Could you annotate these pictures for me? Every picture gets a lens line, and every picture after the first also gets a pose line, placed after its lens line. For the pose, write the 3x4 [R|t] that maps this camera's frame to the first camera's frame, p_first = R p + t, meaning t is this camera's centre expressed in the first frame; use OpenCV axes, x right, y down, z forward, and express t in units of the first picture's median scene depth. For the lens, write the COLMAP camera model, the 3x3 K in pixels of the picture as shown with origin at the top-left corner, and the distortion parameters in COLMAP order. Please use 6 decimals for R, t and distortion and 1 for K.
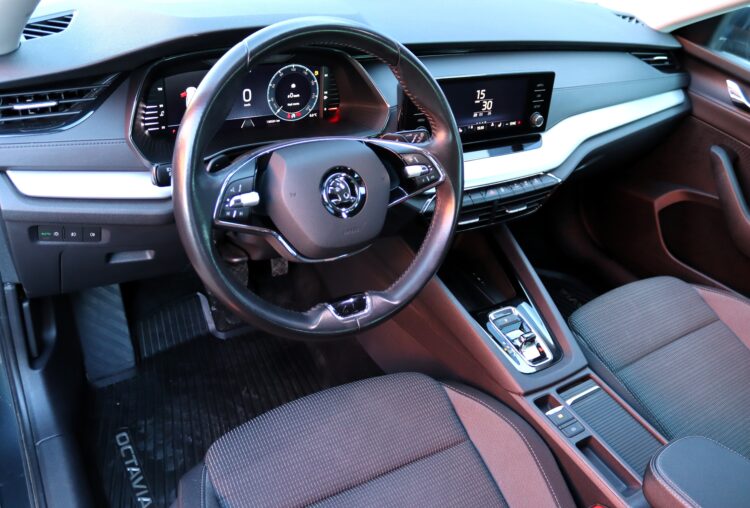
lens RADIAL K [[622.2, 0, 373.2], [0, 622.2, 253.2], [0, 0, 1]] dist [-0.148492, 0.120345]
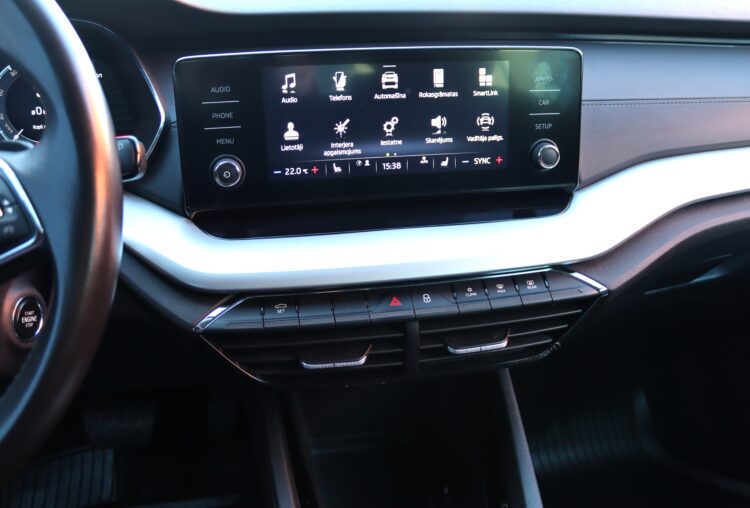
lens RADIAL K [[691.9, 0, 387.0], [0, 691.9, 243.1], [0, 0, 1]] dist [-0.128873, 0.000000]
pose [[0.931827, 0.010576, -0.362748, 0.389780], [-0.097651, 0.970015, -0.222565, -0.030321], [0.349517, 0.242815, 0.904919, 0.574203]]
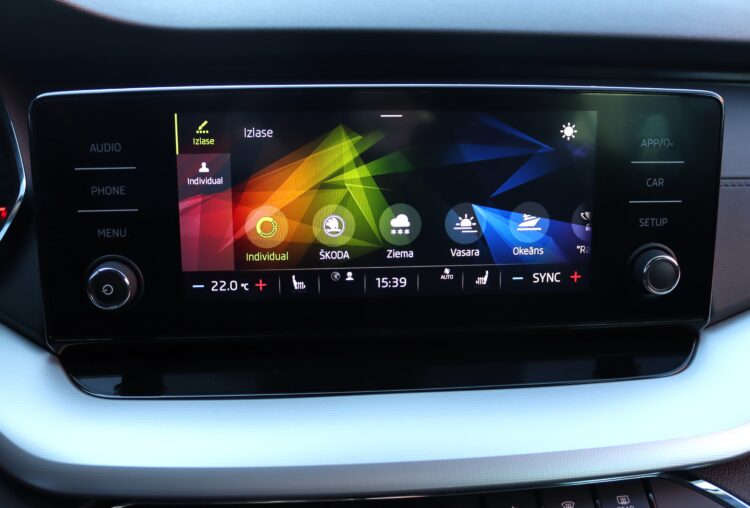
lens RADIAL K [[774.9, 0, 377.5], [0, 774.9, 241.7], [0, 0, 1]] dist [-0.088978, 0.000000]
pose [[0.892082, 0.016404, -0.451576, 0.351740], [-0.164203, 0.942794, -0.290131, -0.126021], [0.420984, 0.332971, 0.843743, 0.744222]]
